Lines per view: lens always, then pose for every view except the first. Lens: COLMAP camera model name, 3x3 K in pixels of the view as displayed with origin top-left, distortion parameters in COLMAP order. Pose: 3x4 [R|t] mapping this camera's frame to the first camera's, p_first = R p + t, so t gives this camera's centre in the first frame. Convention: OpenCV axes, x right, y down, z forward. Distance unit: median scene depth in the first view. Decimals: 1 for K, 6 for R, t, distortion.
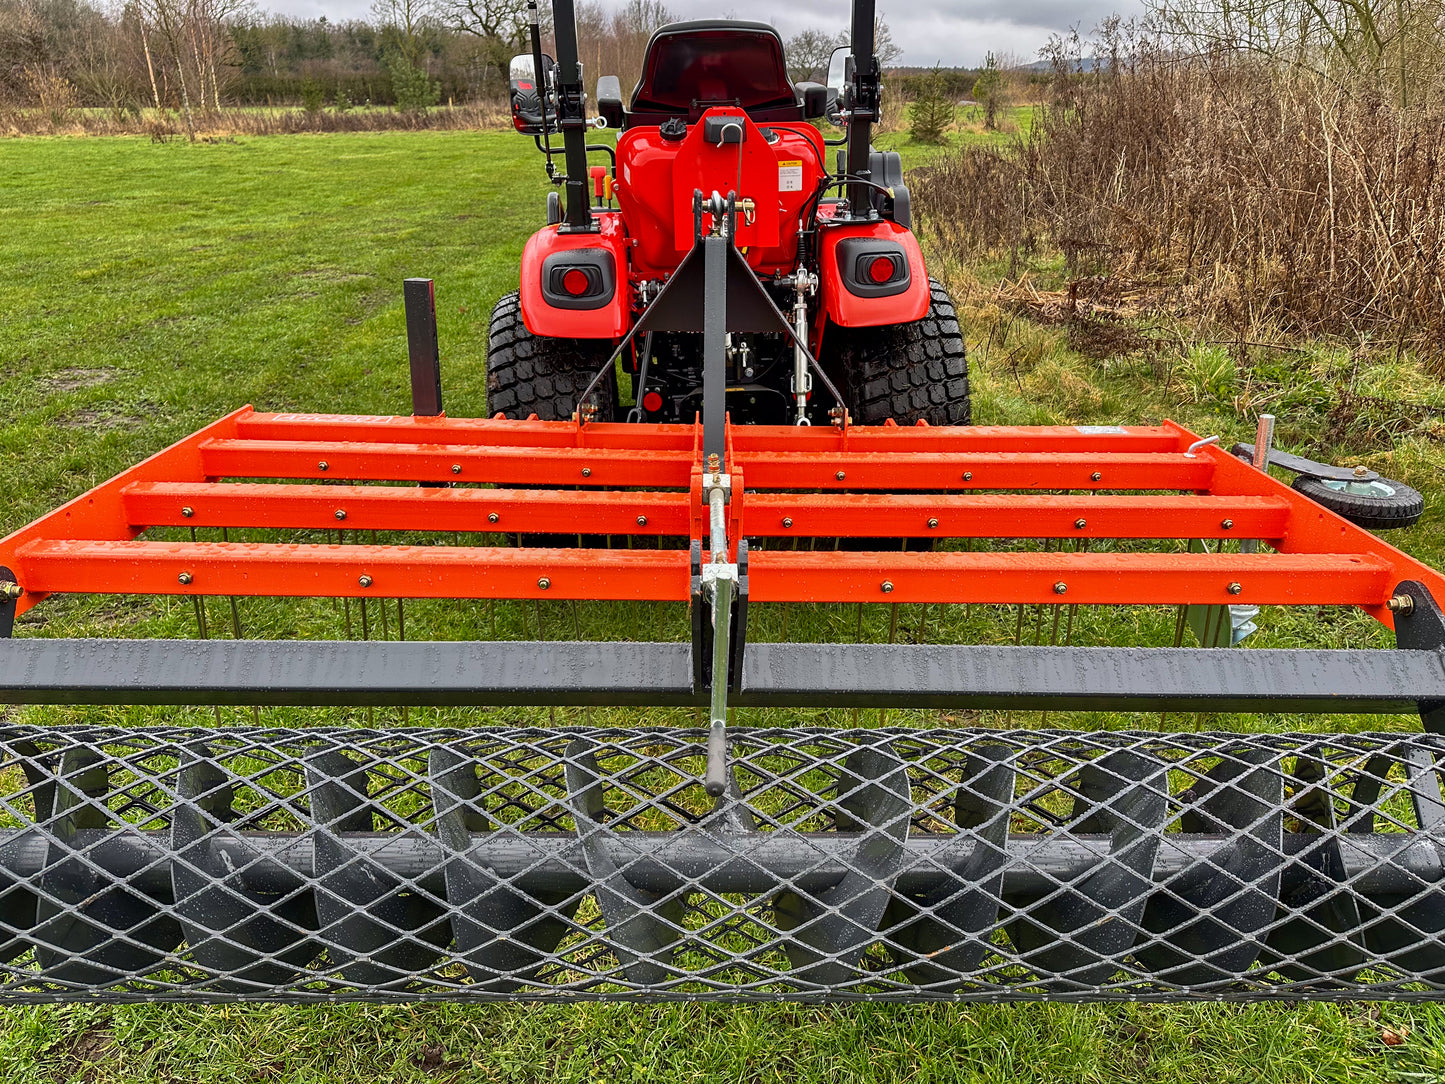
lens RADIAL K [[1040.3, 0, 728.5], [0, 1040.3, 518.2], [0, 0, 1]] dist [0.064802, -0.100429]
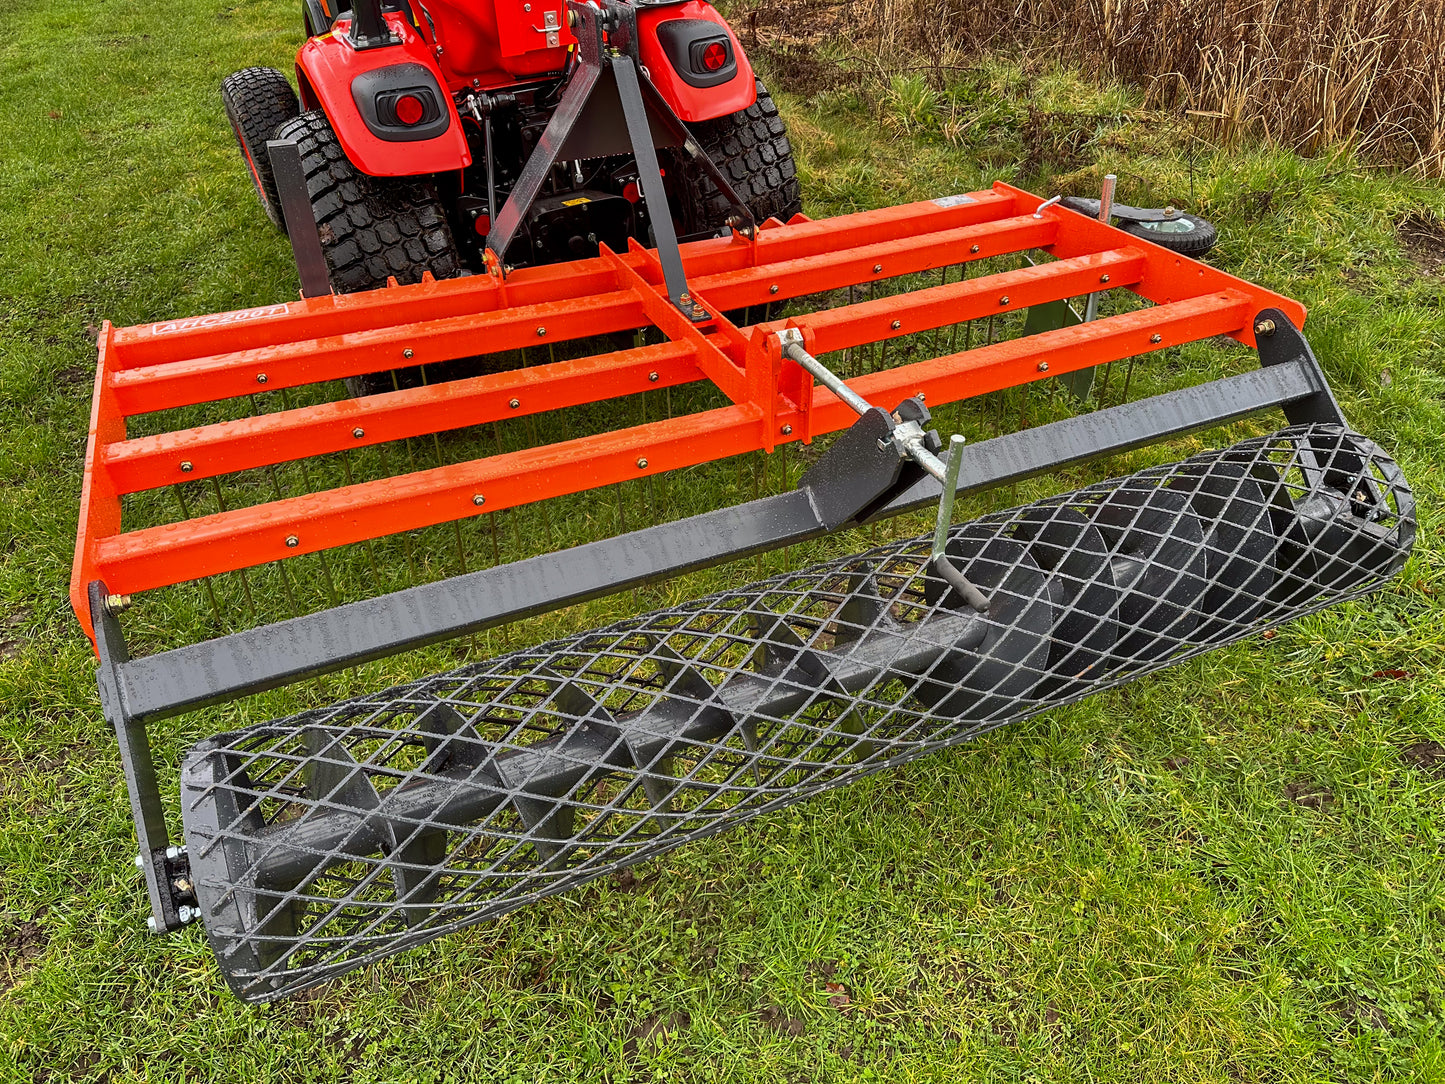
lens RADIAL K [[1059.9, 0, 722.5], [0, 1059.9, 542.0], [0, 0, 1]] dist [0.001108, 0.000709]
pose [[0.916742, -0.250792, 0.310947, -0.264990], [0.160579, 0.944069, 0.288009, -0.089831], [-0.365785, -0.214098, 0.905739, -0.006794]]
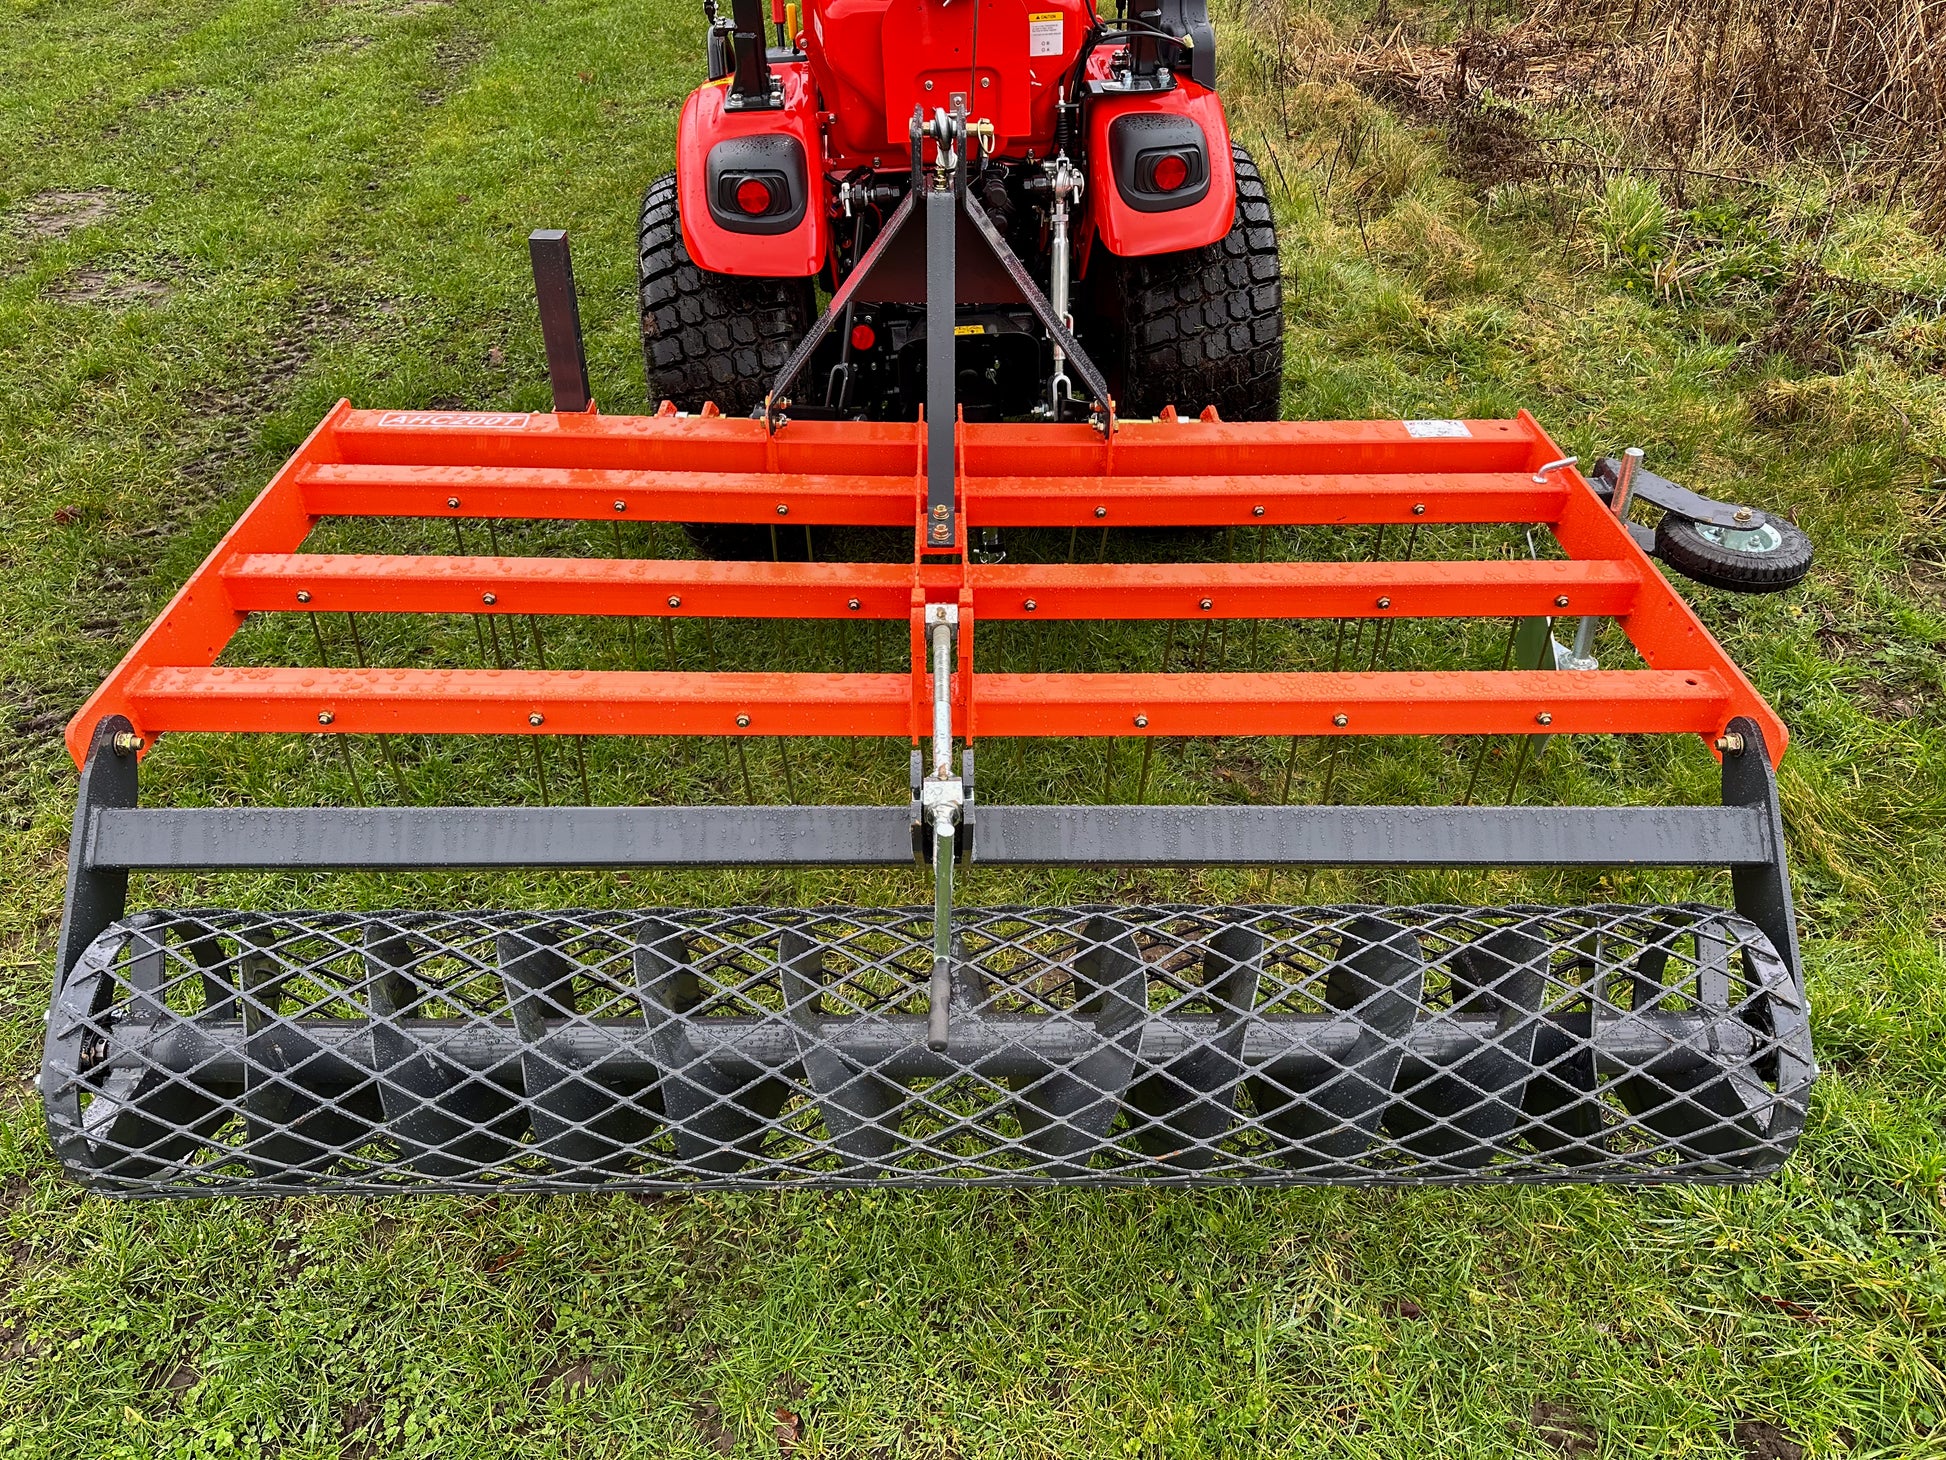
lens RADIAL K [[1426.8, 0, 977.9], [0, 1426.8, 717.9], [0, 0, 1]] dist [0.012848, -0.021343]
pose [[0.999994, -0.003438, 0.000628, 0.009583], [0.003094, 0.954440, 0.298387, -0.167855], [-0.001625, -0.298383, 0.954445, -0.068772]]
